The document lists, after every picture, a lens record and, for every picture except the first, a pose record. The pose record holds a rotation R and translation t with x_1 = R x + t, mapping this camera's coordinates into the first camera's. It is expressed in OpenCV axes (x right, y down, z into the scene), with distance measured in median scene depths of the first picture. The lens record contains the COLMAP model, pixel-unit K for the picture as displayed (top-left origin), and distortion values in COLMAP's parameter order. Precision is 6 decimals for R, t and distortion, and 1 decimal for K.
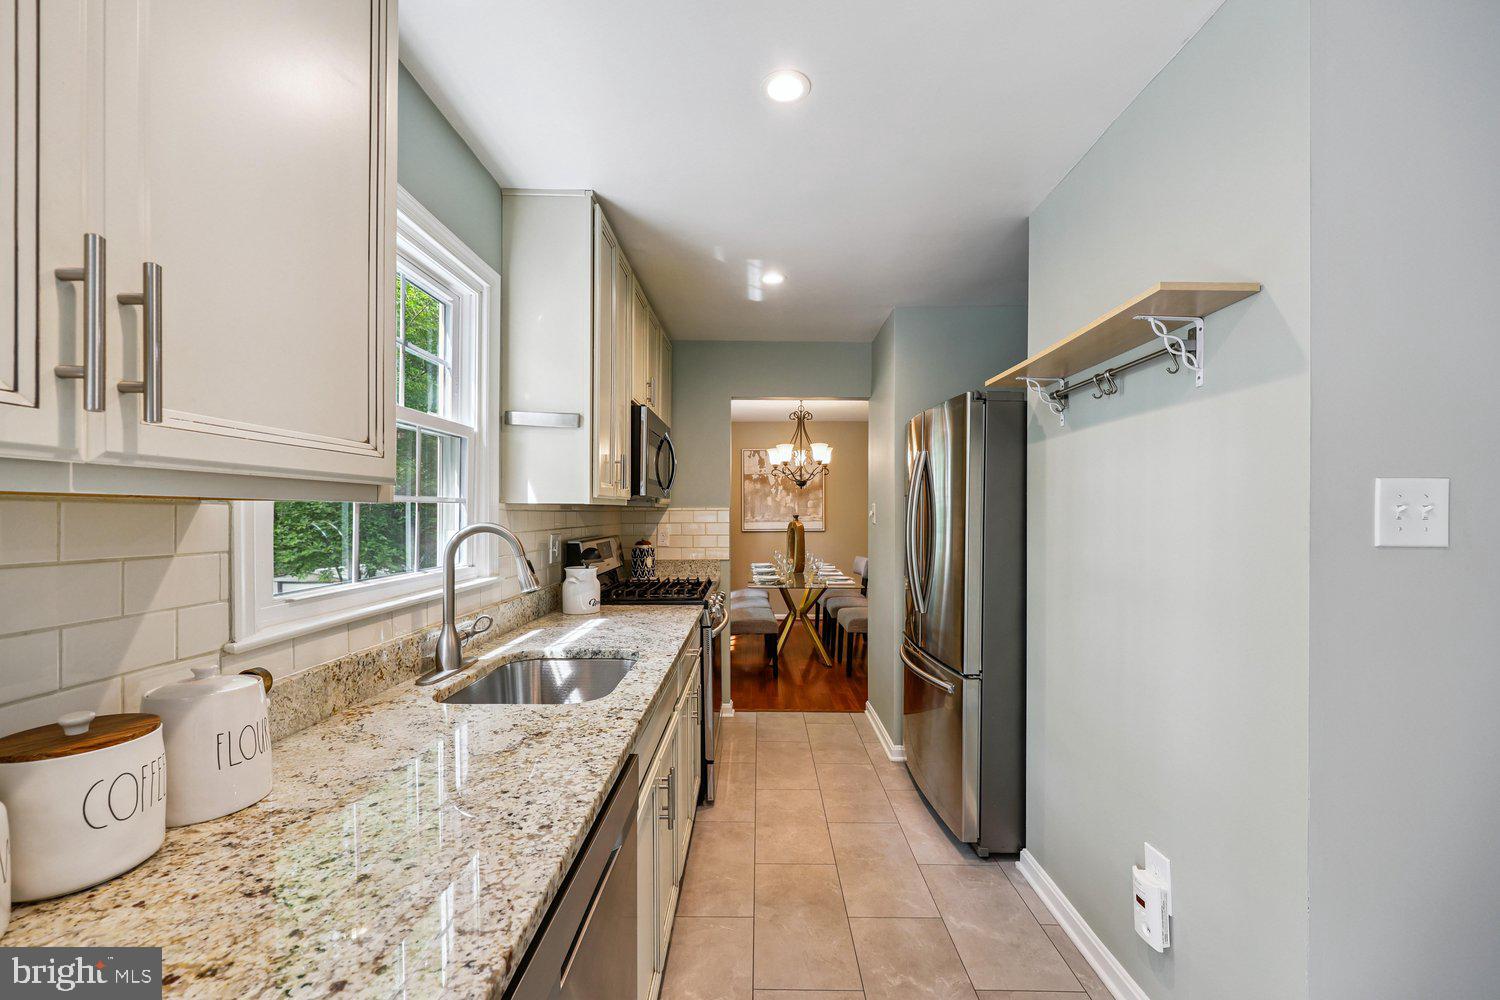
lens RADIAL K [[606.8, 0, 748.3], [0, 606.8, 517.0], [0, 0, 1]] dist [0.000287, 0.000015]
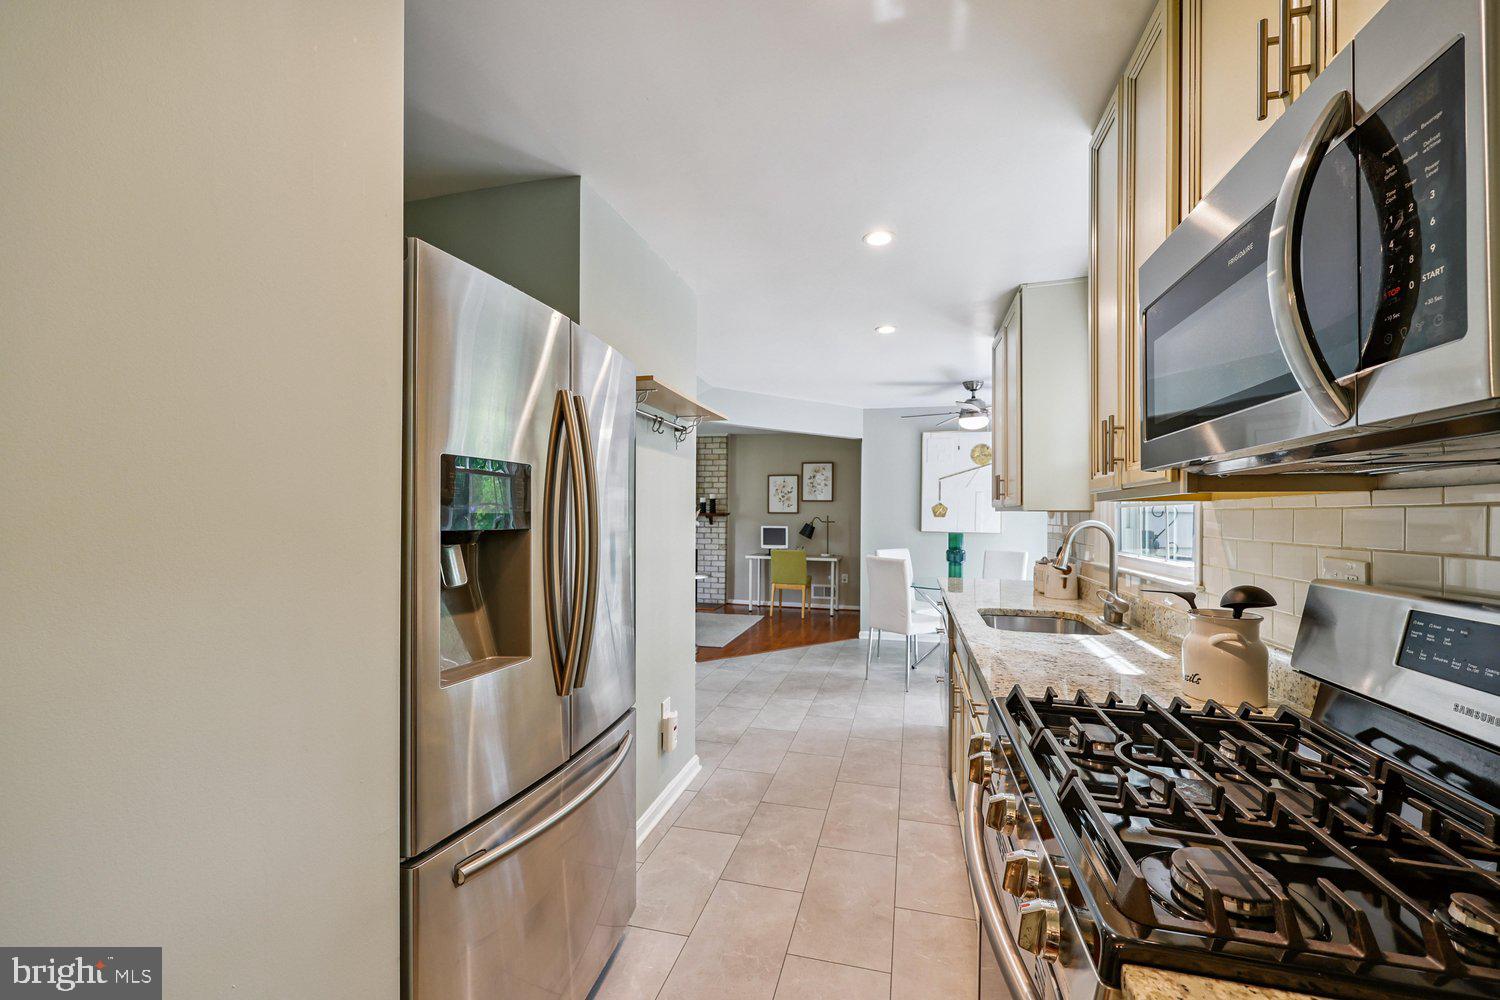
lens RADIAL K [[606.8, 0, 751.7], [0, 606.8, 511.4], [0, 0, 1]] dist [0.000287, 0.000015]
pose [[-0.970839, -0.006318, 0.239648, 0.002034], [-0.006416, 0.999979, 0.000369, -0.004017], [-0.239645, -0.001180, -0.970860, 1.808035]]
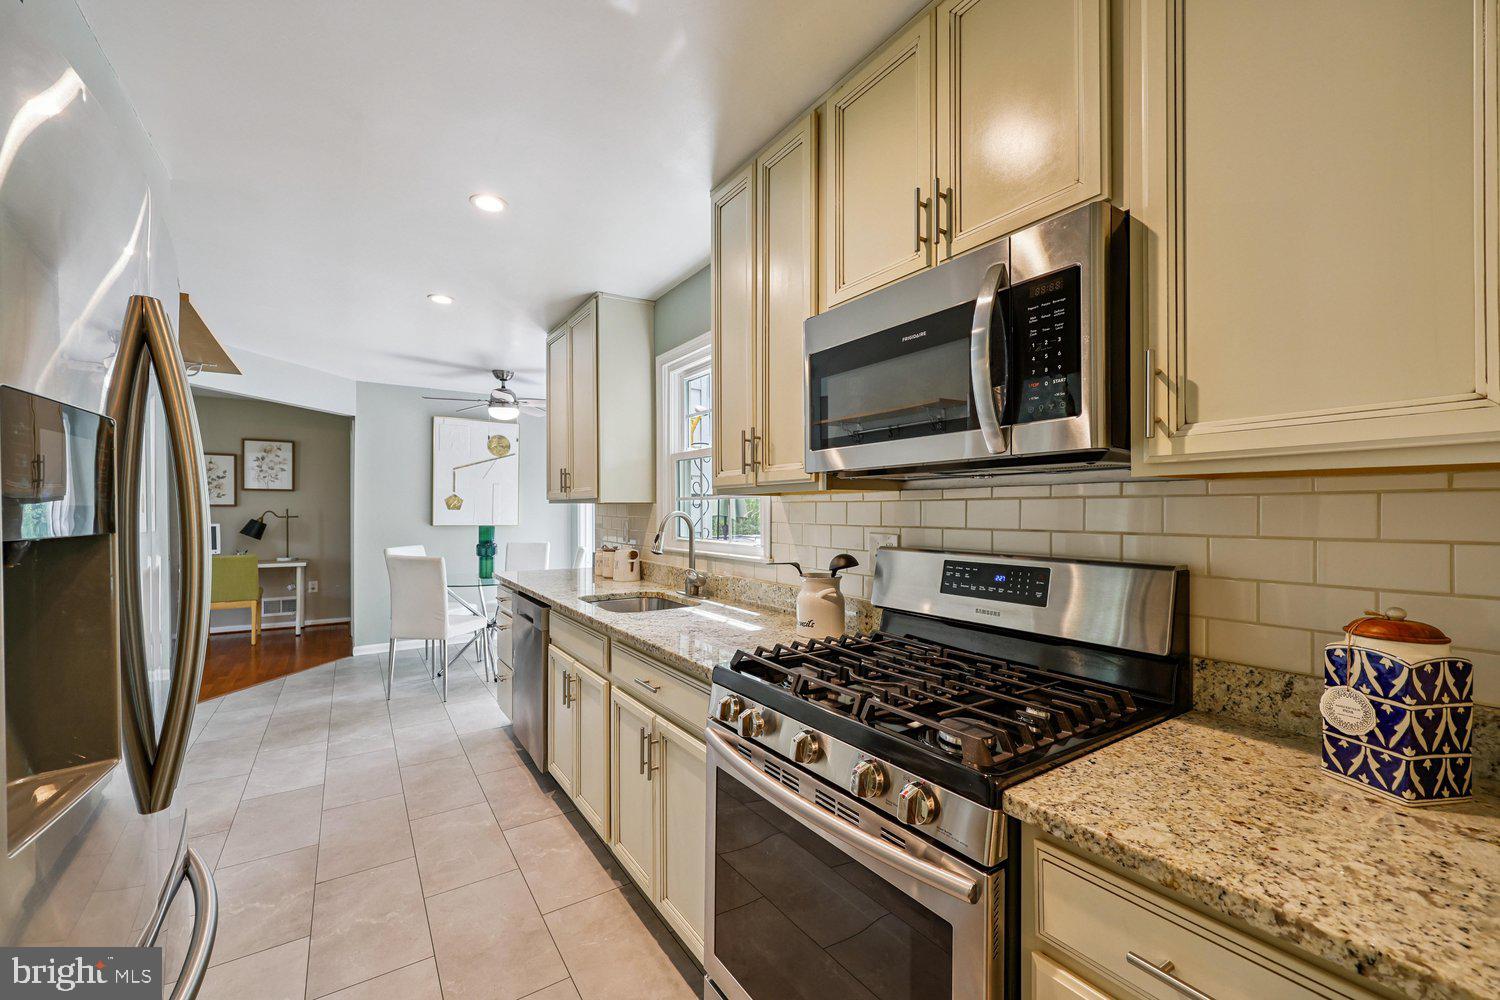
lens RADIAL K [[606.8, 0, 753.1], [0, 606.8, 509.0], [0, 0, 1]] dist [0.000287, 0.000015]
pose [[-0.823030, -0.001909, -0.567995, 0.251694], [-0.005049, 0.999979, 0.003955, -0.001677], [0.567975, 0.006123, -0.823023, 1.760914]]
